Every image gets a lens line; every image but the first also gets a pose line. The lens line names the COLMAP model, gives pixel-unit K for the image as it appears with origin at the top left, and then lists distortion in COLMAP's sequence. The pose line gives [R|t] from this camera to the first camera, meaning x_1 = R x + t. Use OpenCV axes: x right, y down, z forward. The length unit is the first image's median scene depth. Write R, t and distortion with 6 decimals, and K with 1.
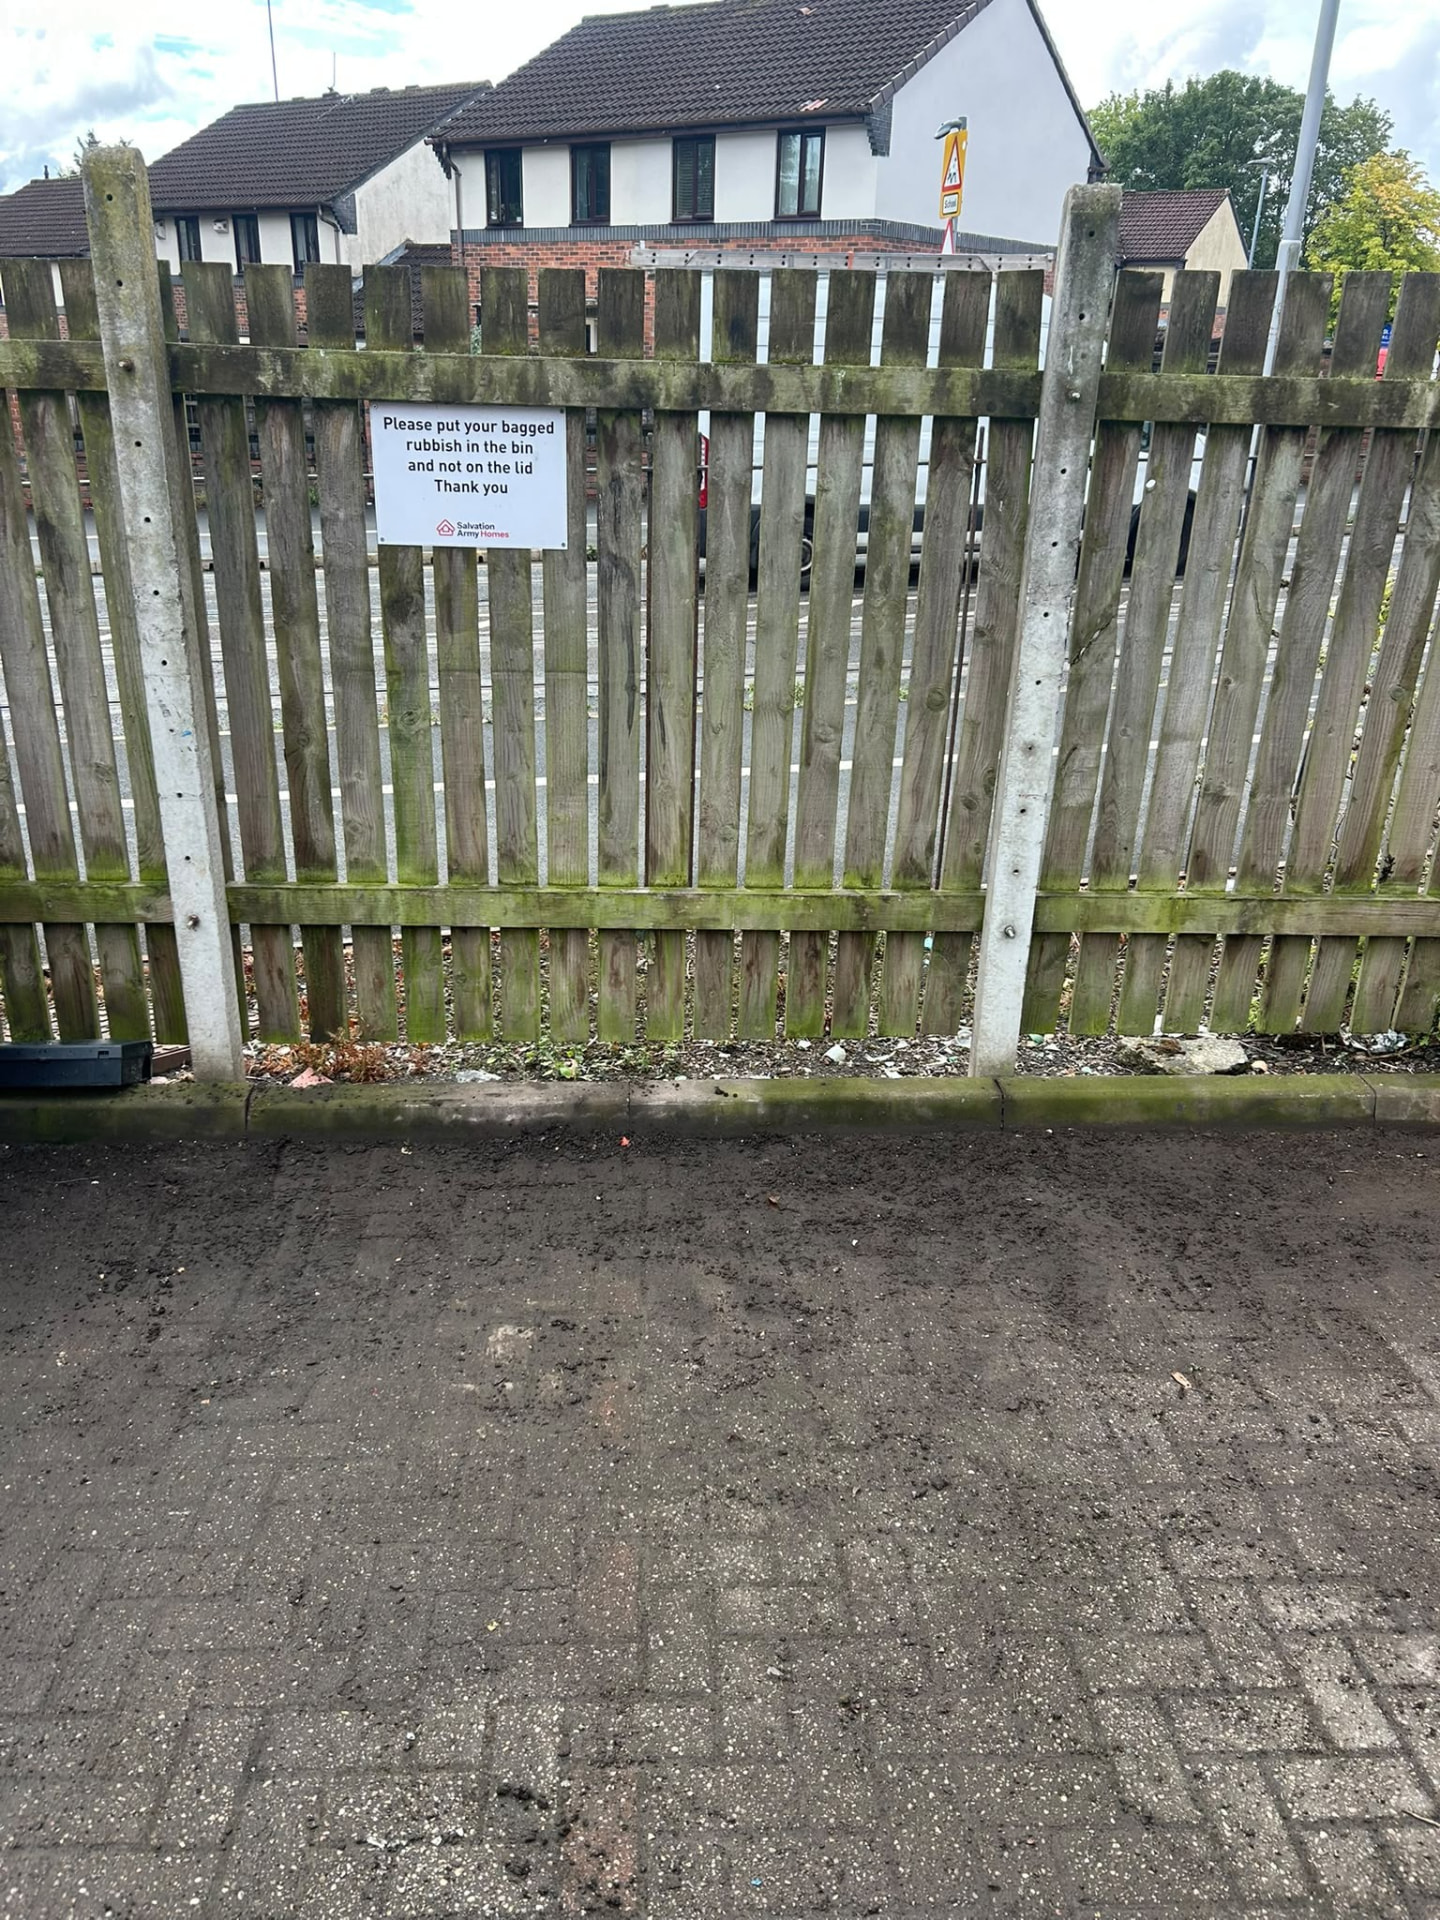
lens RADIAL K [[1479.3, 0, 713.7], [0, 1479.3, 956.7], [0, 0, 1]] dist [0.043146, -0.002828]
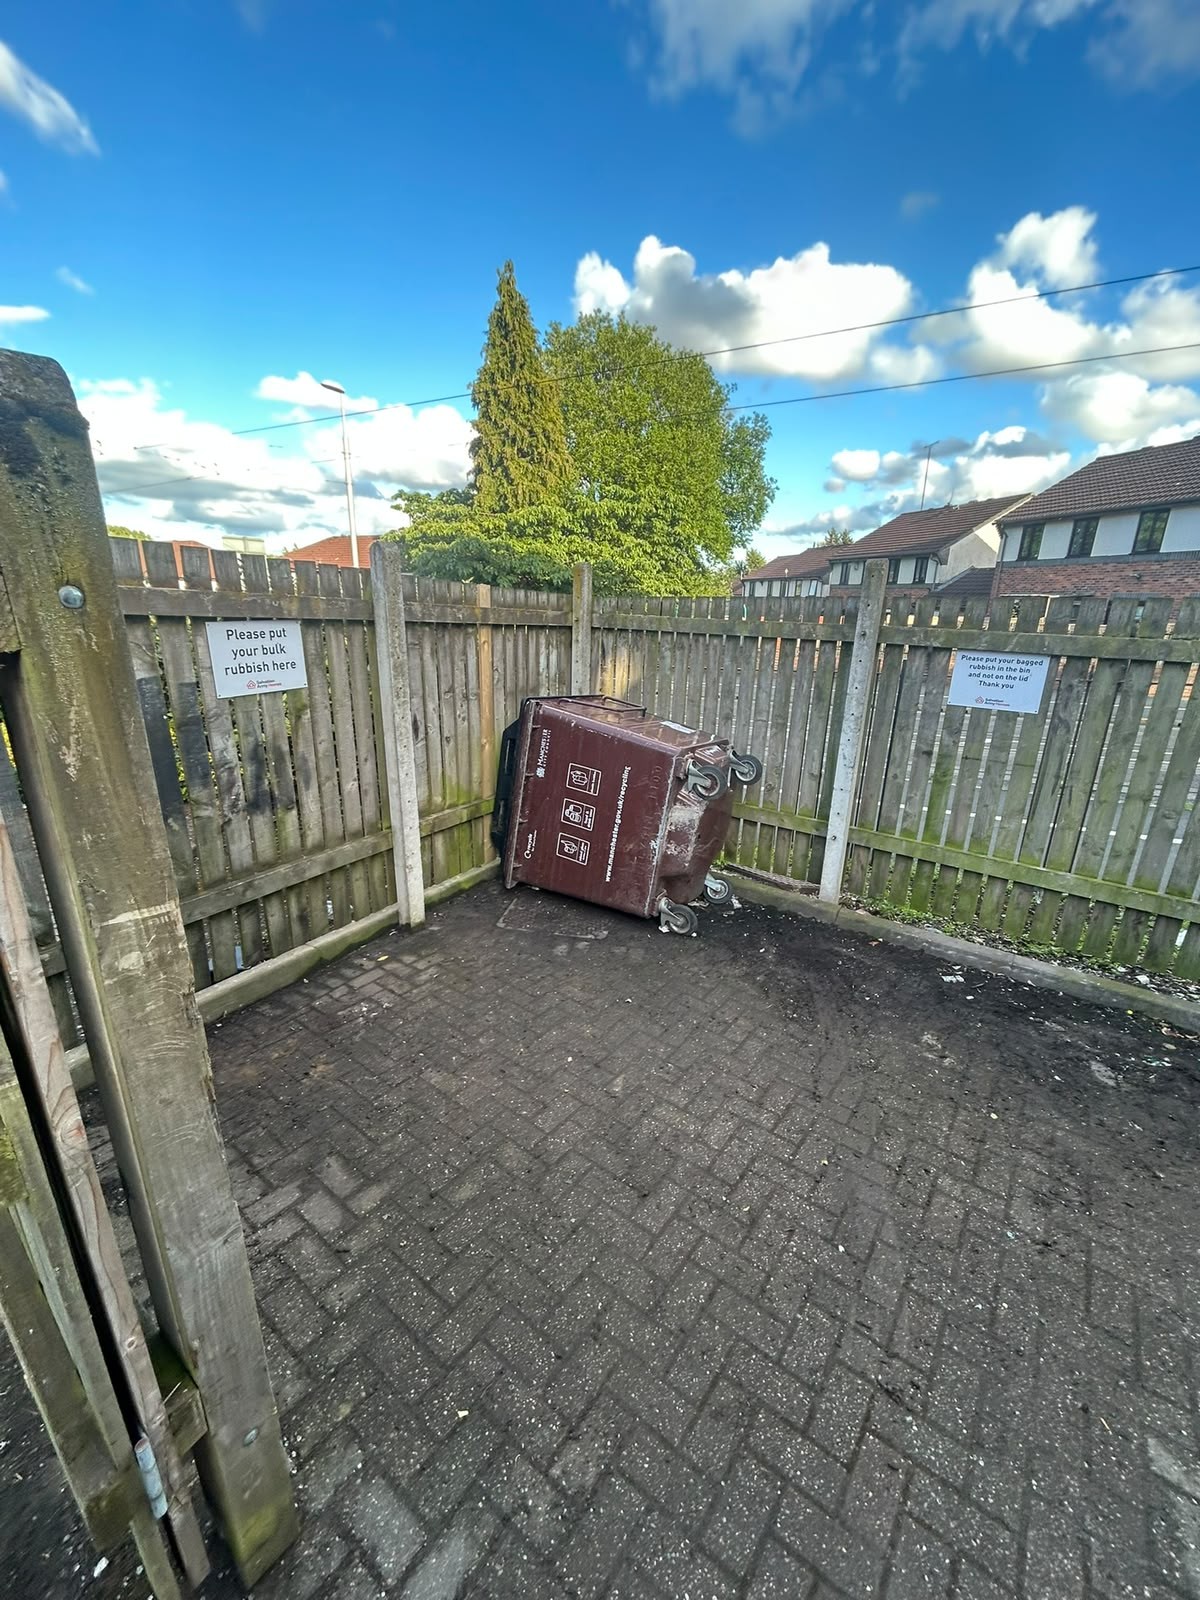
lens RADIAL K [[657.3, 0, 599.3], [0, 657.3, 793.6], [0, 0, 1]] dist [0.009369, 0.000181]
pose [[0.782297, 0.176481, -0.597383, 0.002101], [-0.245931, 0.968622, -0.035902, 0.044867], [0.572302, 0.175001, 0.801152, -0.170250]]
